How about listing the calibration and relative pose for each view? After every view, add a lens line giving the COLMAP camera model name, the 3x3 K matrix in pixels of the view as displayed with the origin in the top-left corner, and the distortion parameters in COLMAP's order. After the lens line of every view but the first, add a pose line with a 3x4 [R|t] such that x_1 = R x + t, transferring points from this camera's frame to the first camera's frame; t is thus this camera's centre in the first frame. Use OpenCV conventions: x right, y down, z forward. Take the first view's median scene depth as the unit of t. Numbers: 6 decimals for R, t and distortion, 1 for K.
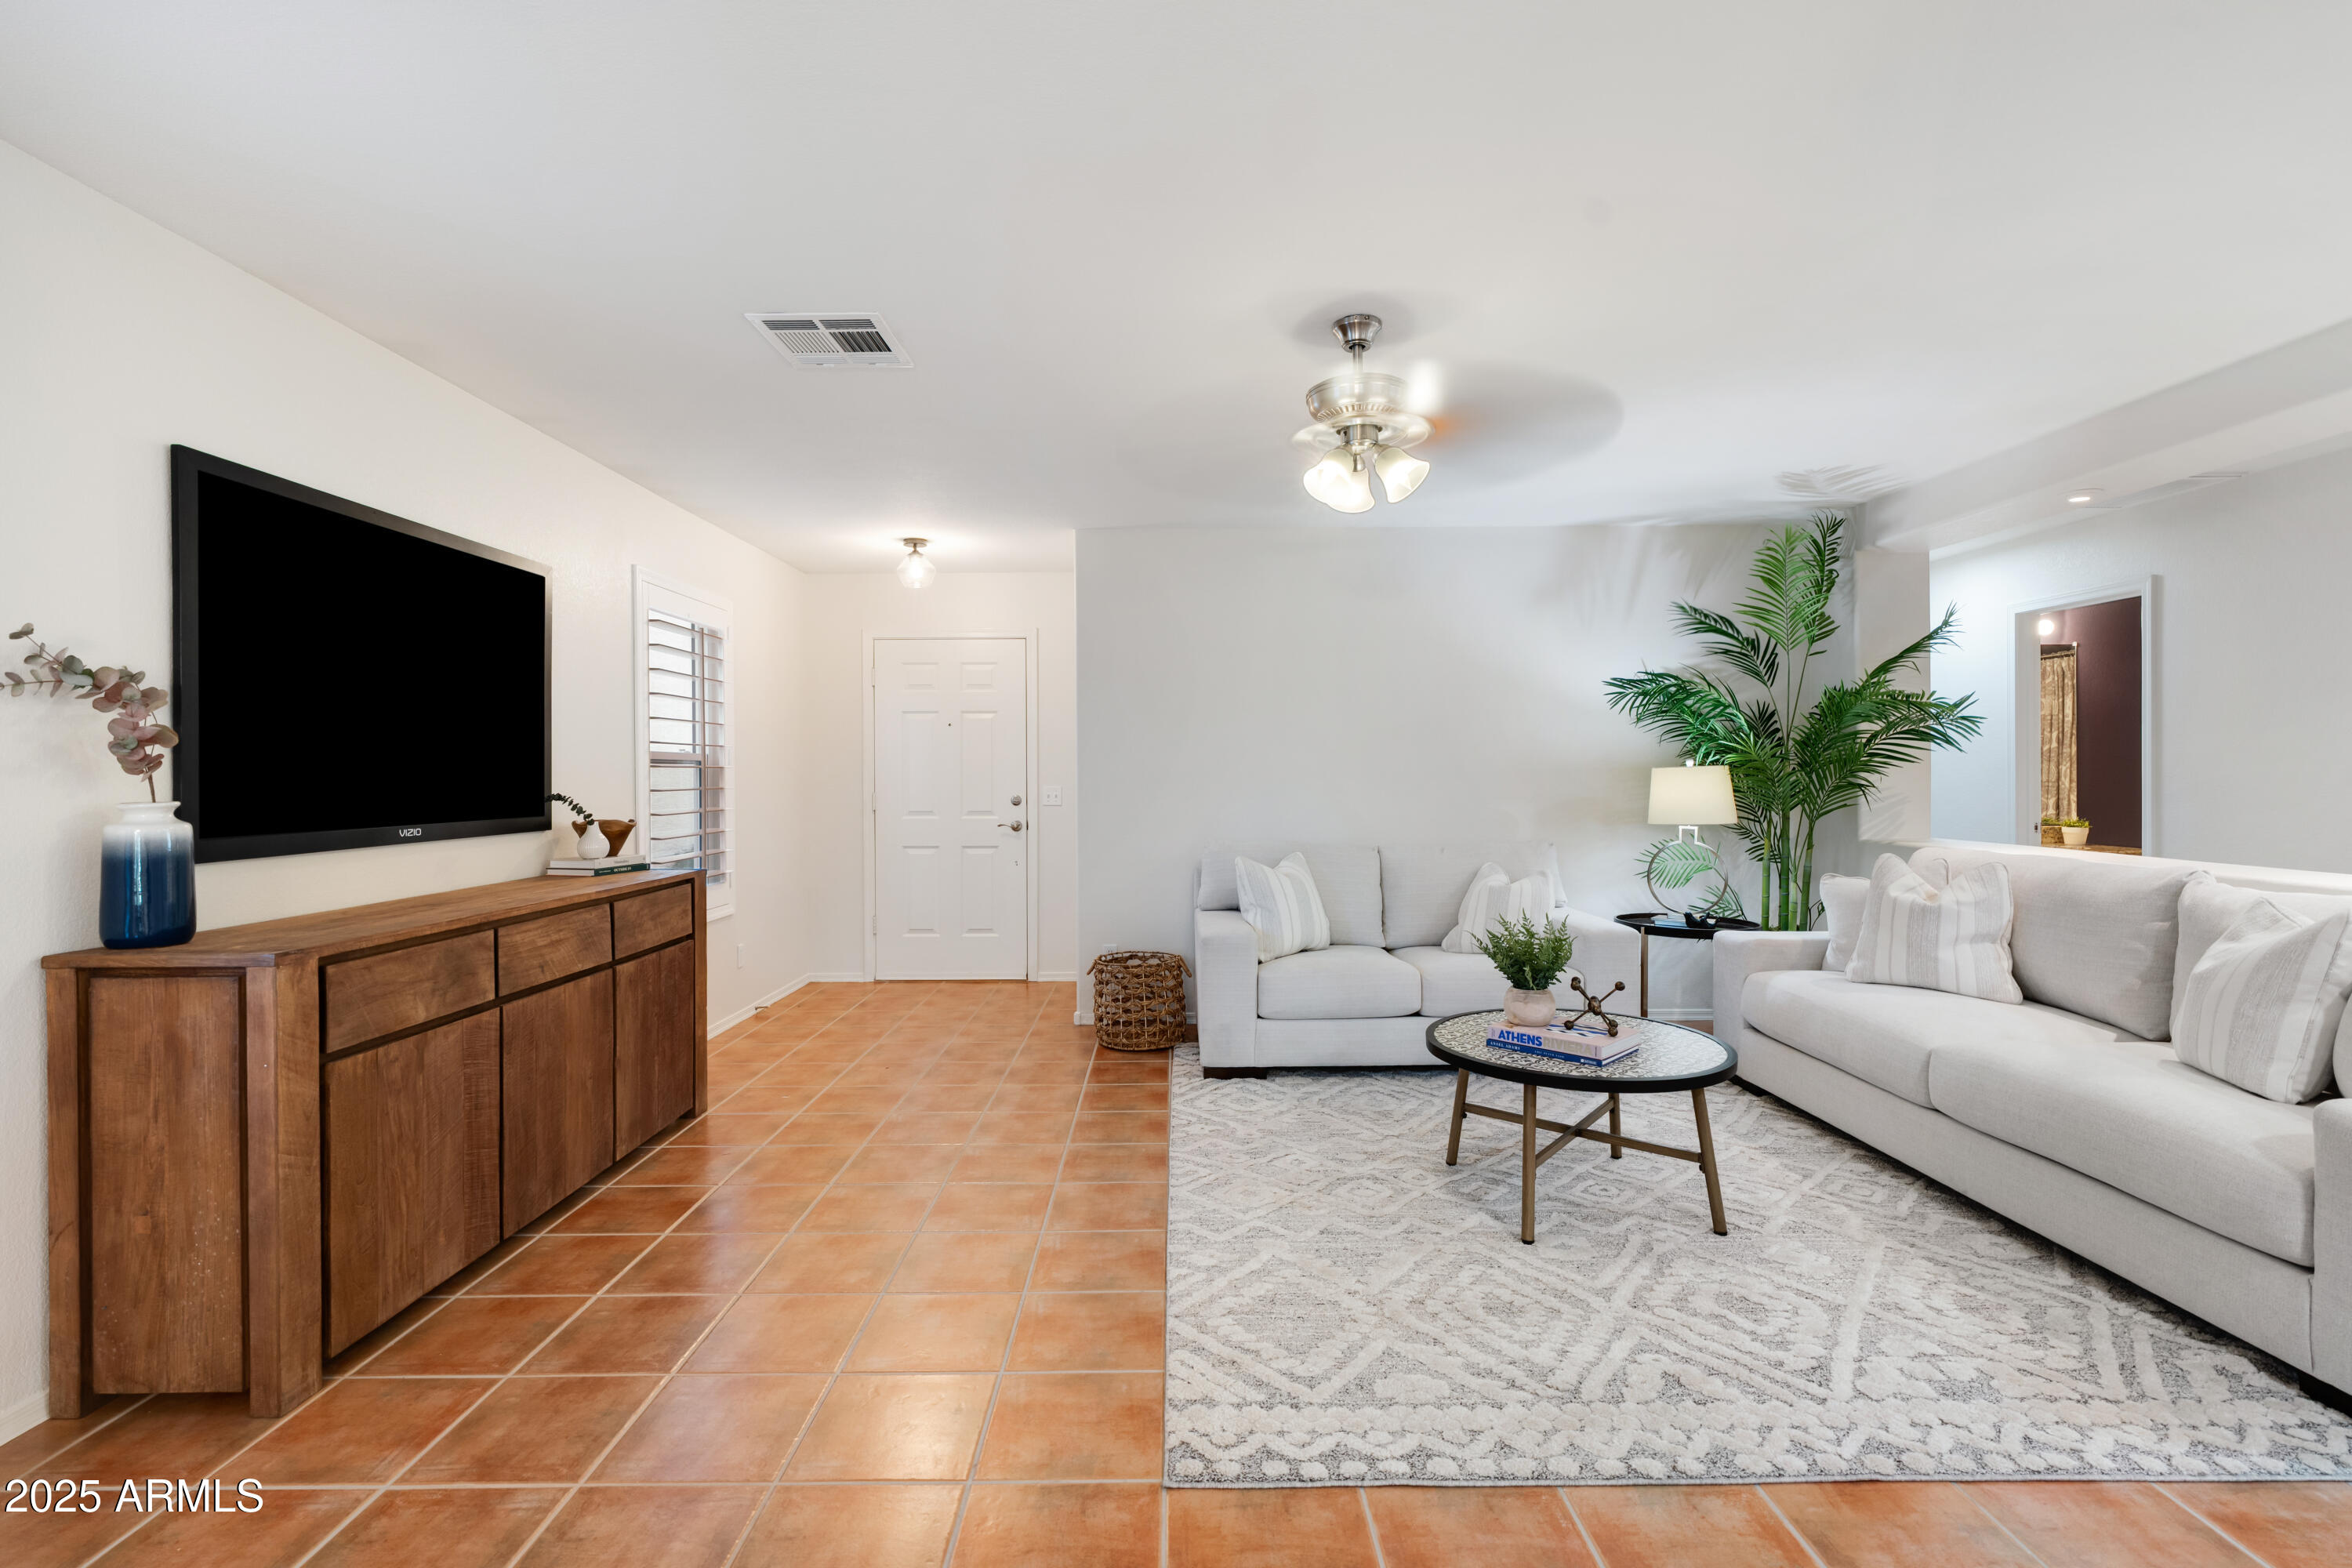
lens RADIAL K [[1066.8, 0, 1175.2], [0, 1066.8, 774.6], [0, 0, 1]] dist [-0.003454, 0.001391]
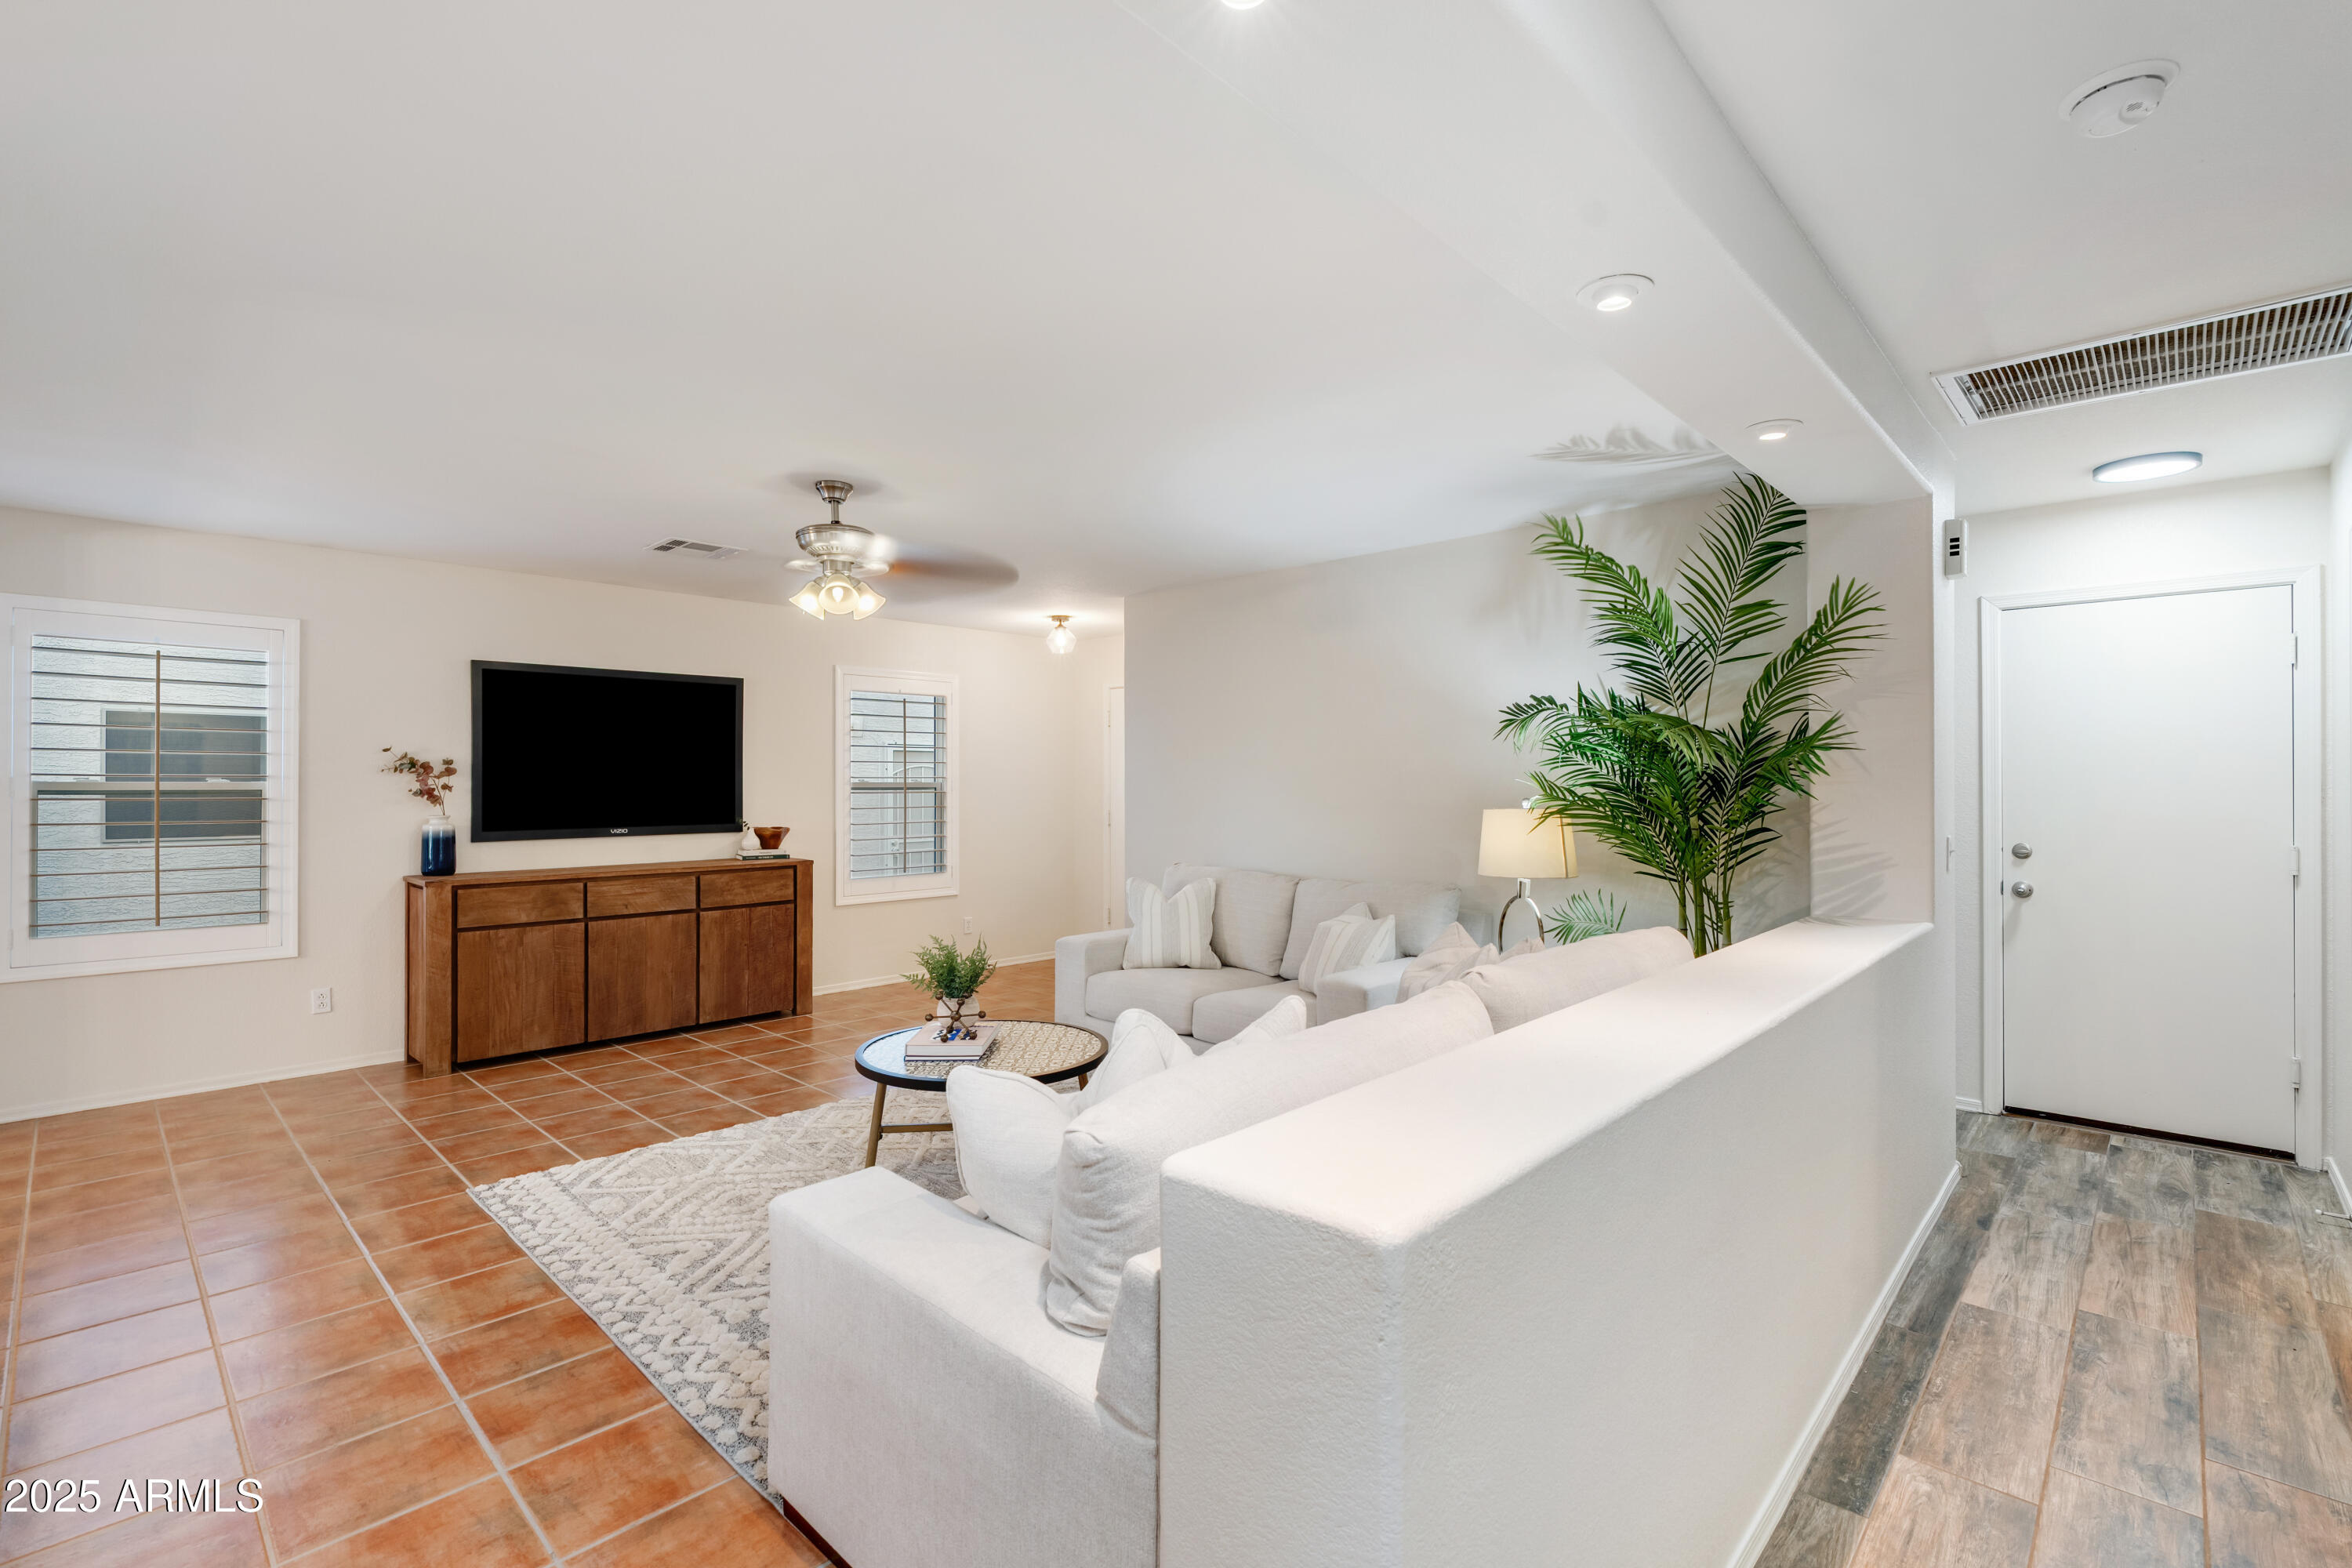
lens RADIAL K [[1066.8, 0, 1175.1], [0, 1066.8, 774.4], [0, 0, 1]] dist [-0.003454, 0.001391]
pose [[0.719422, 0.001369, -0.694572, 1.691496], [-0.003936, 0.999990, -0.002106, -0.060445], [0.694562, 0.004249, 0.719420, 0.383929]]
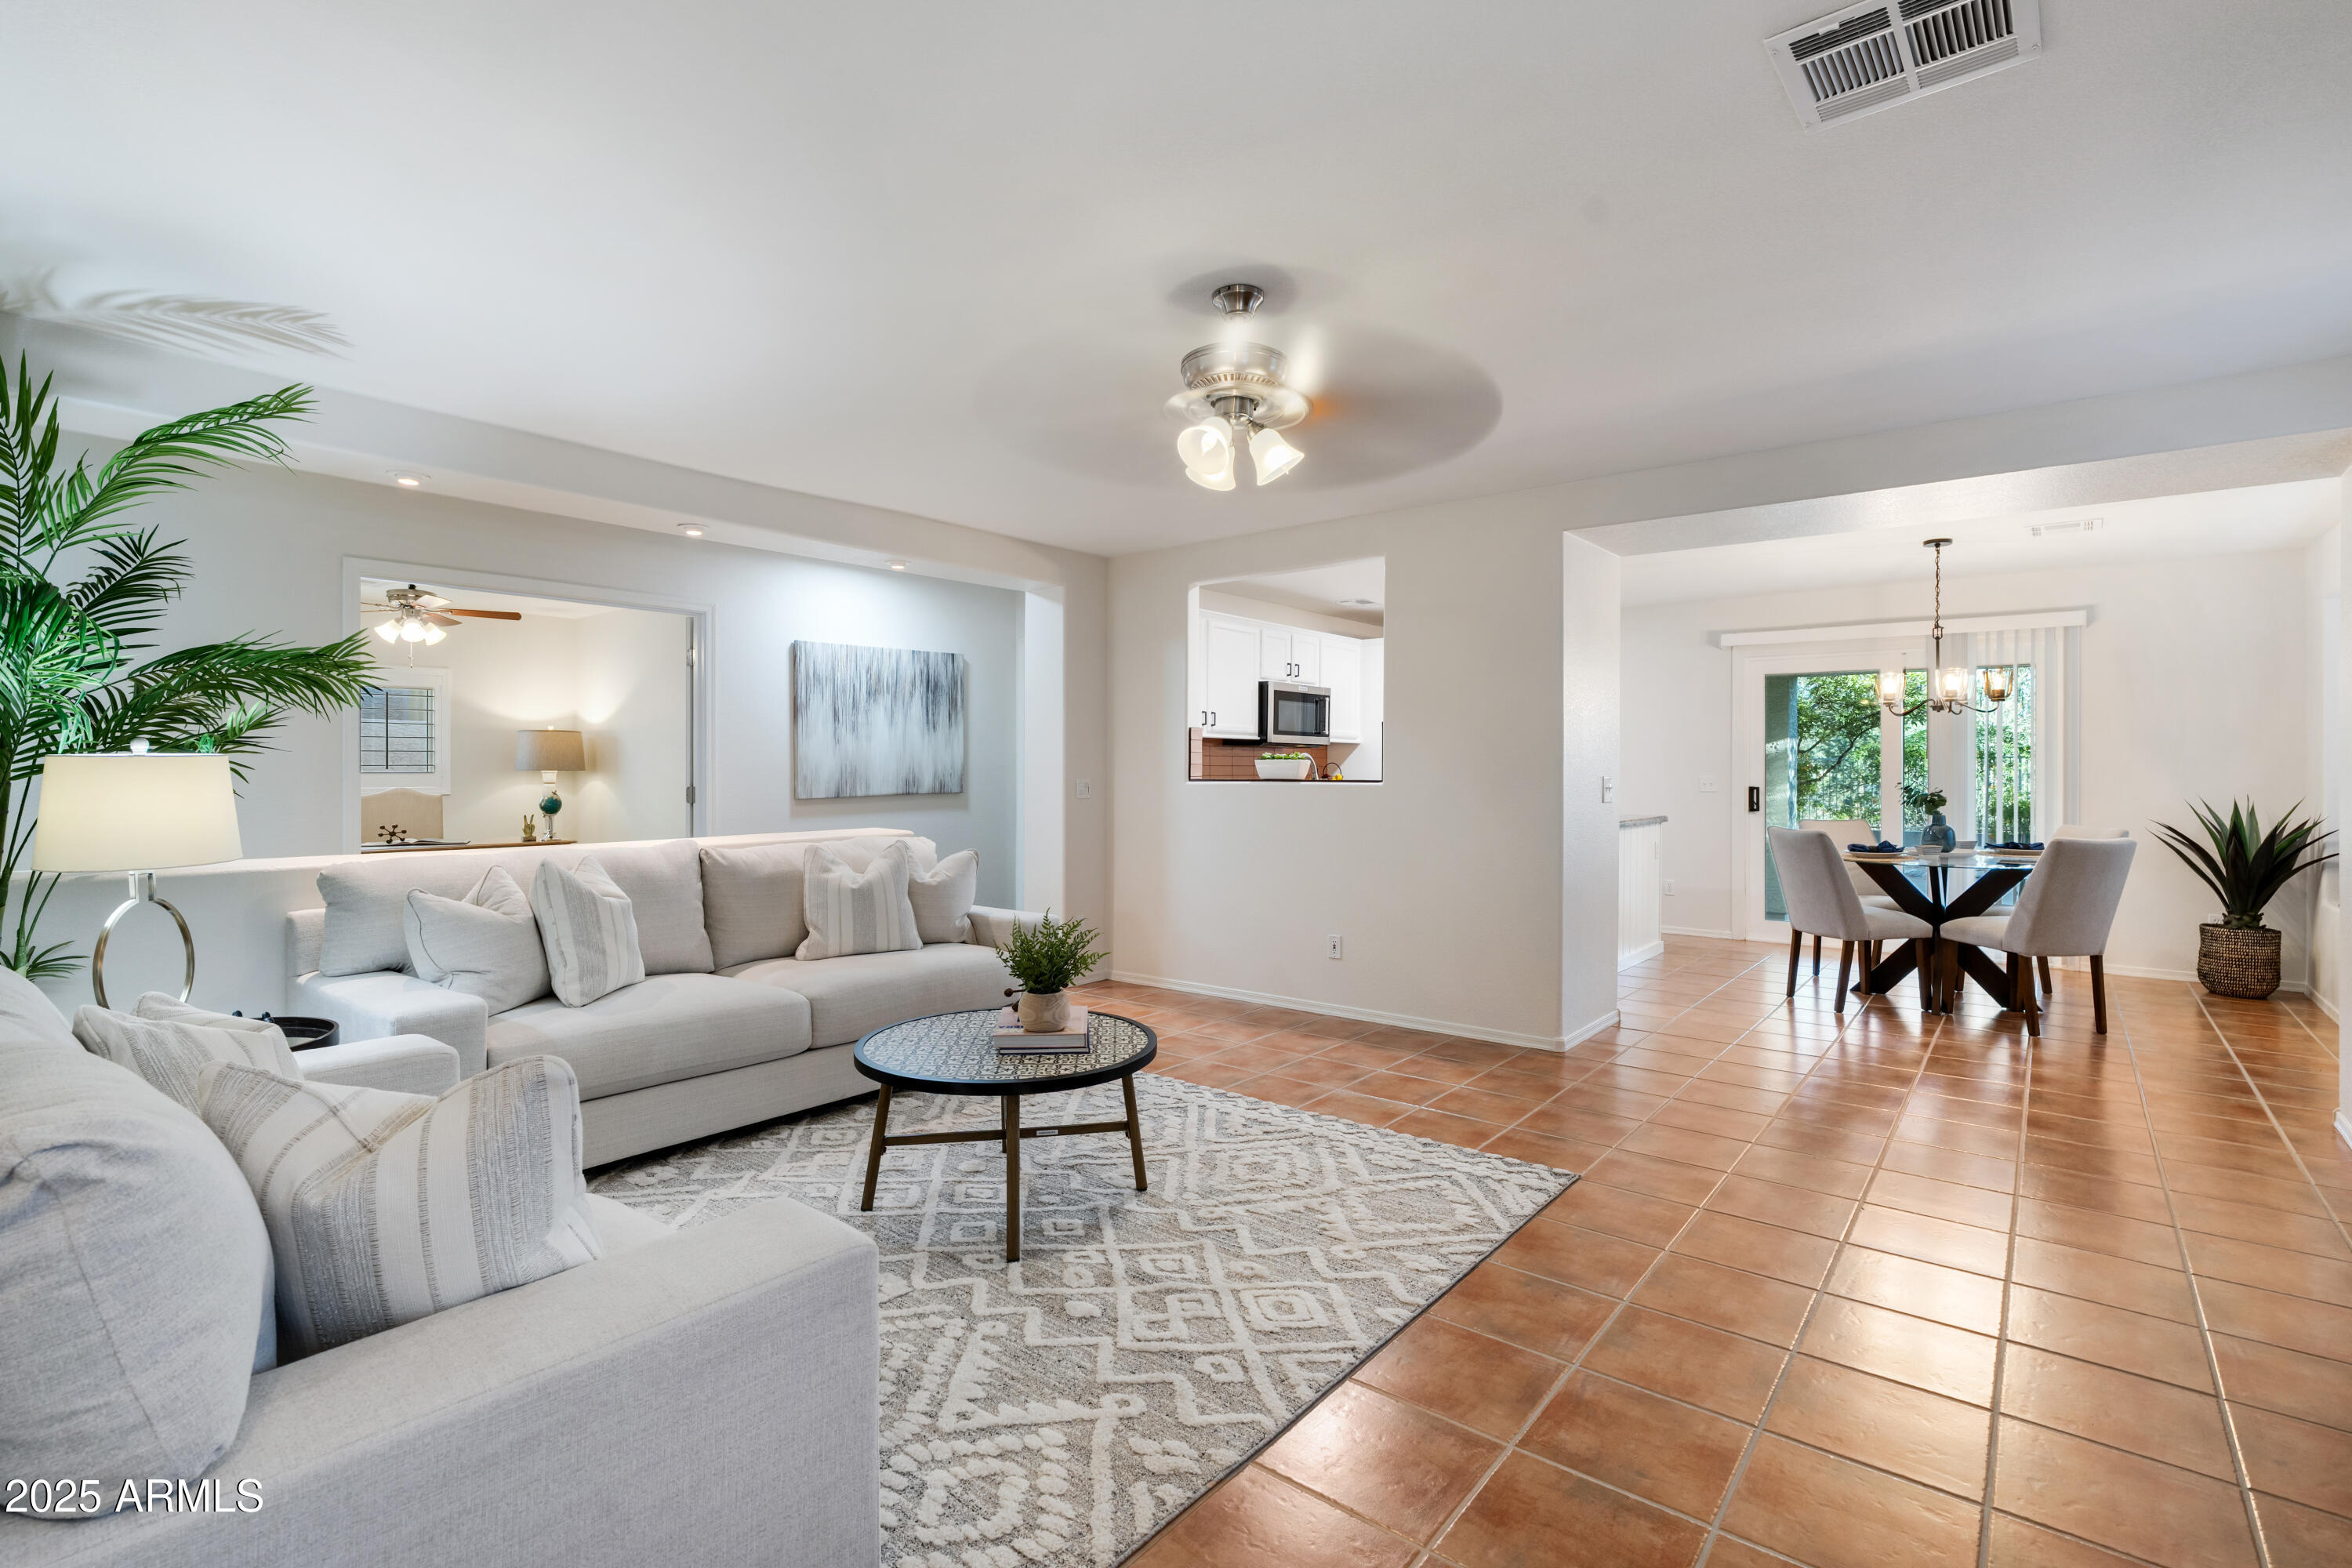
lens RADIAL K [[1066.8, 0, 1173.6], [0, 1066.8, 753.7], [0, 0, 1]] dist [-0.003454, 0.001391]
pose [[-0.775162, 0.013159, 0.631625, -0.455804], [0.002603, 0.999841, -0.017635, 0.006522], [-0.631757, -0.012026, -0.775073, 2.102860]]
